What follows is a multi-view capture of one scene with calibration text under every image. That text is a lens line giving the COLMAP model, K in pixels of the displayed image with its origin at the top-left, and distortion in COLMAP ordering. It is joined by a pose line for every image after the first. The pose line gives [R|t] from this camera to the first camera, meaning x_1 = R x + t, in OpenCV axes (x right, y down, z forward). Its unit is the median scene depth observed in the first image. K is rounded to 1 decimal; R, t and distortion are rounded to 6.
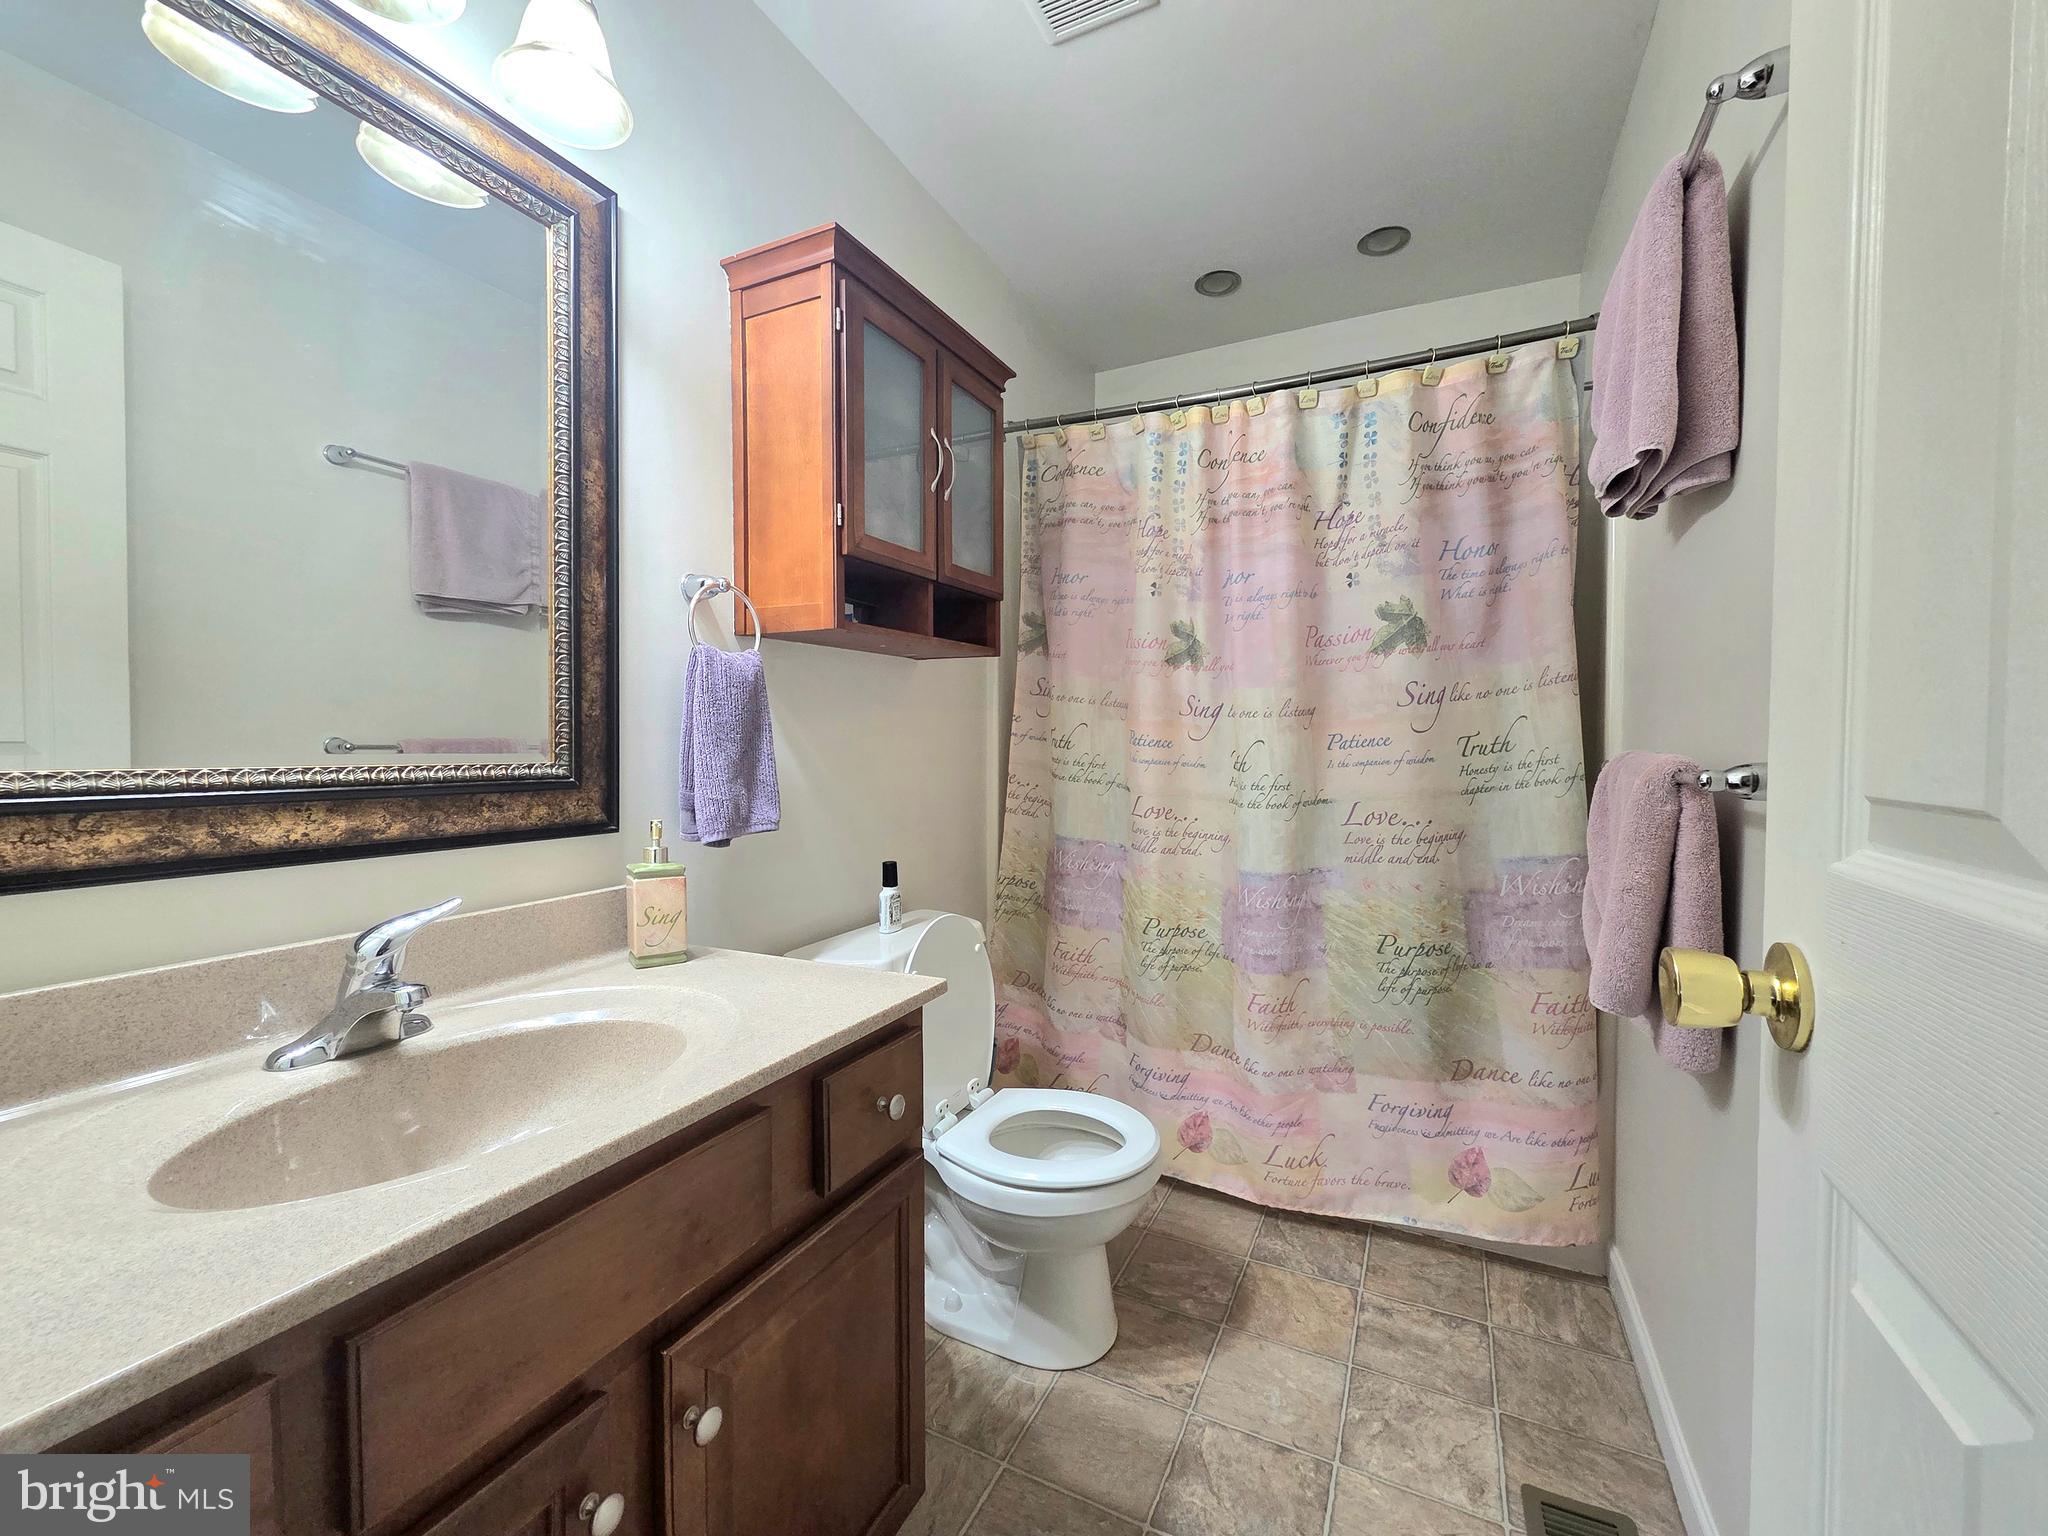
lens RADIAL K [[837.9, 0, 1023.2], [0, 837.9, 768.3], [0, 0, 1]] dist [0.002982, 0.000422]
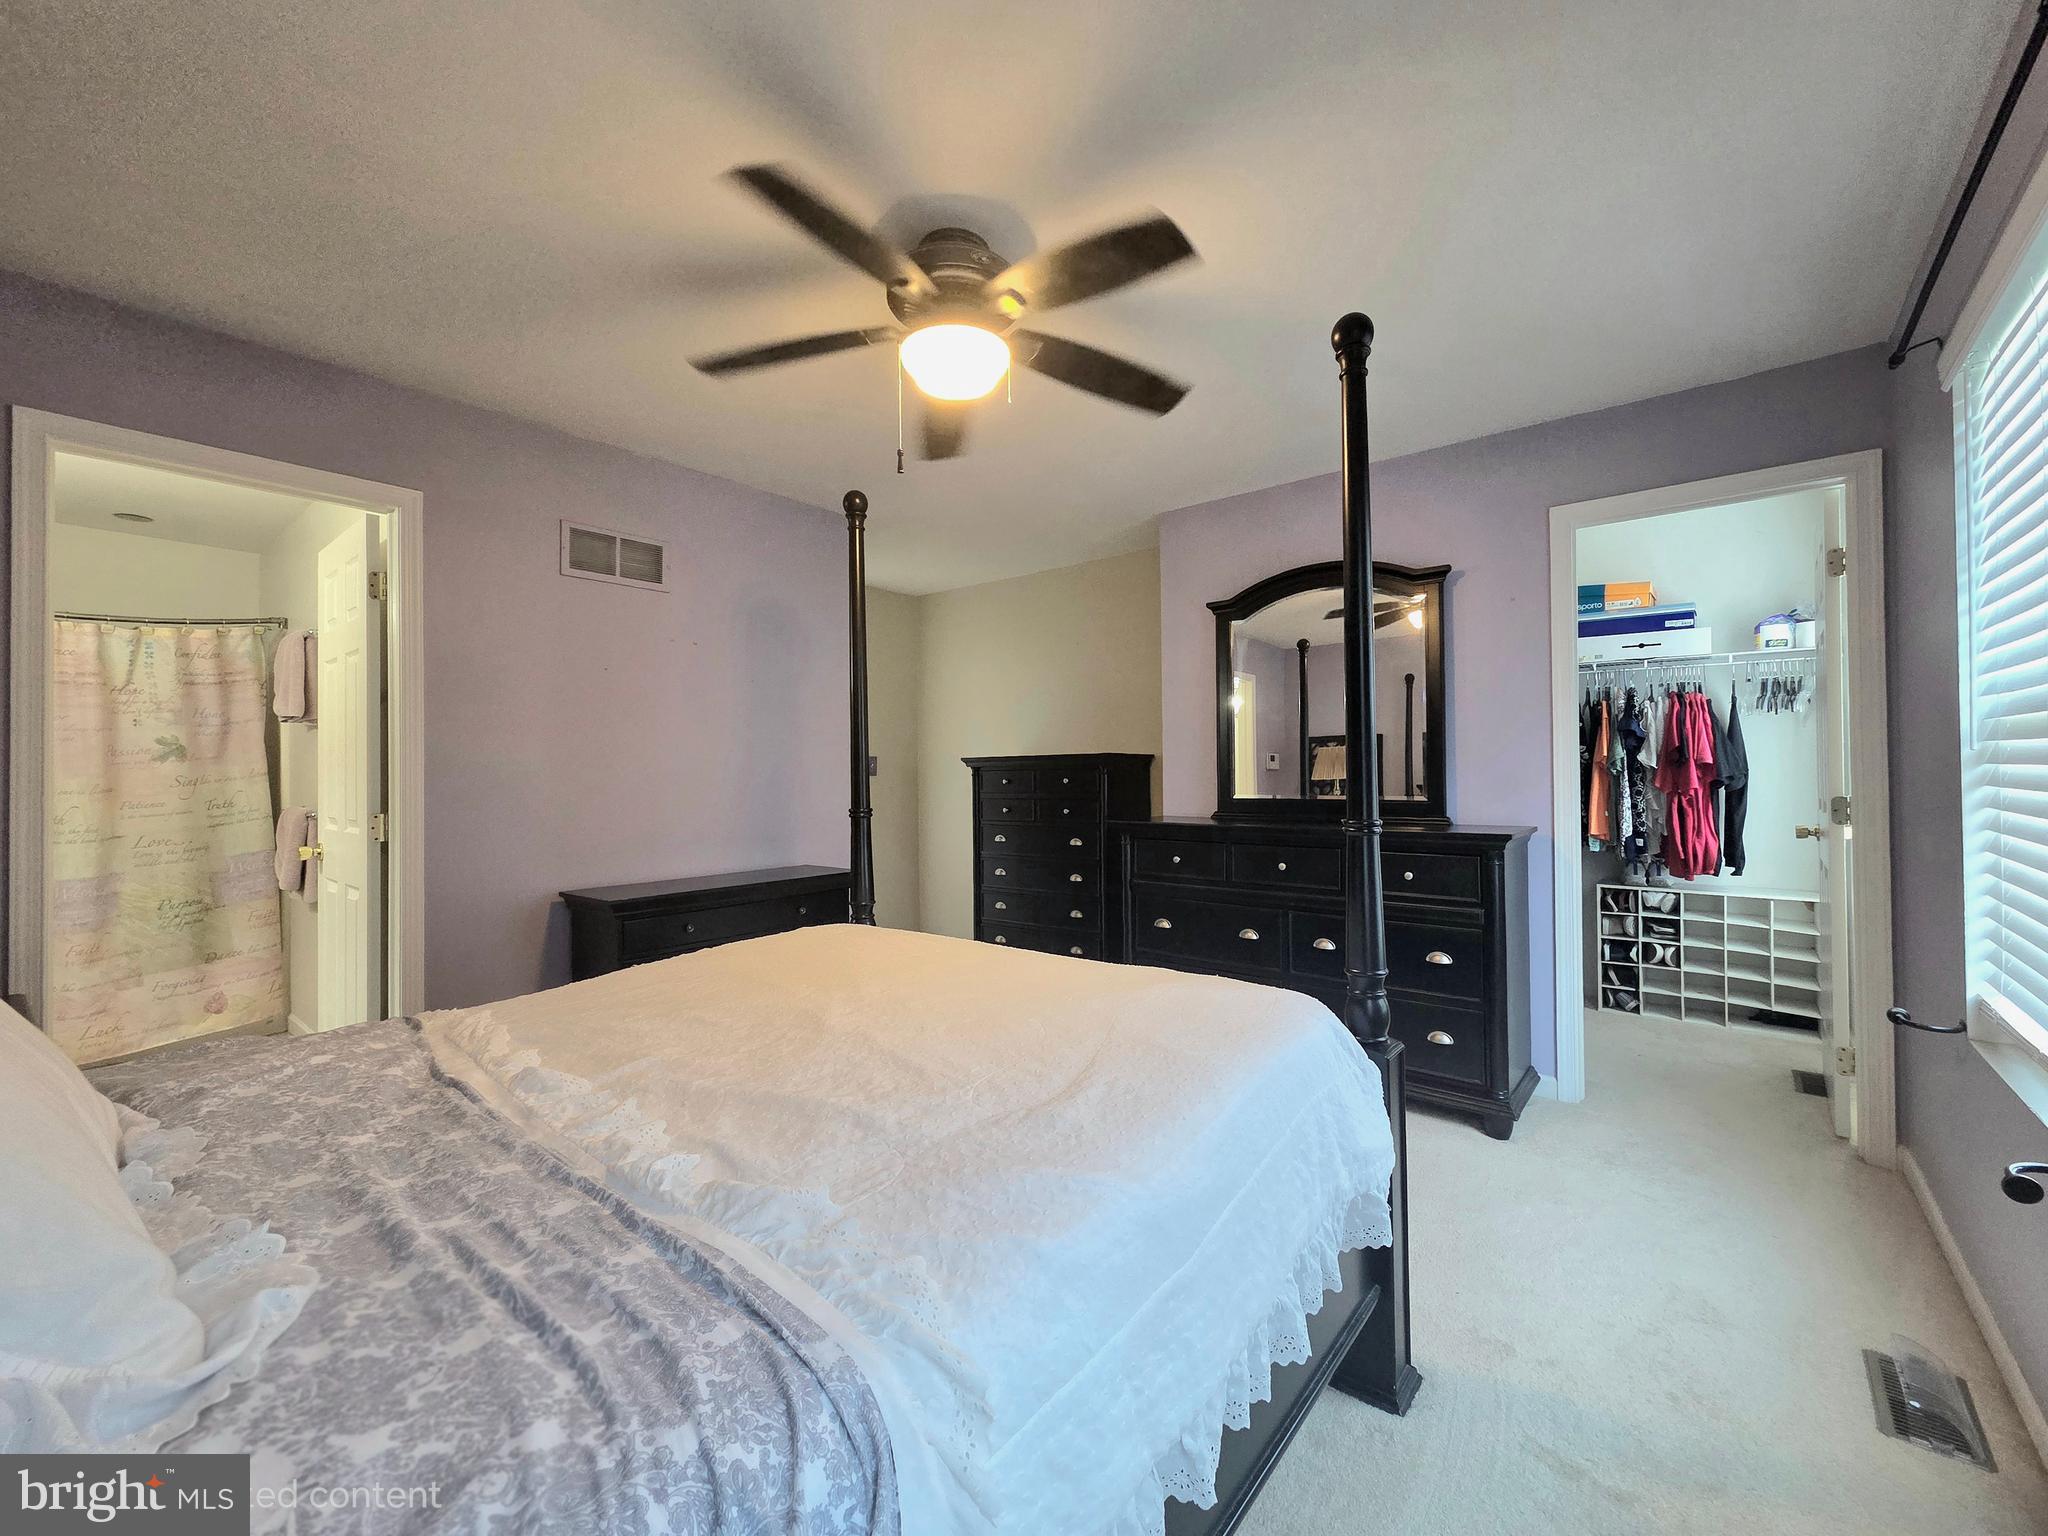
lens RADIAL K [[837.9, 0, 1035.1], [0, 837.9, 762.9], [0, 0, 1]] dist [0.002982, 0.000422]
pose [[0.215746, 0.001300, 0.976449, -1.103365], [0.034022, 0.999382, -0.008848, -0.042461], [-0.975857, 0.035130, 0.215569, -1.509612]]
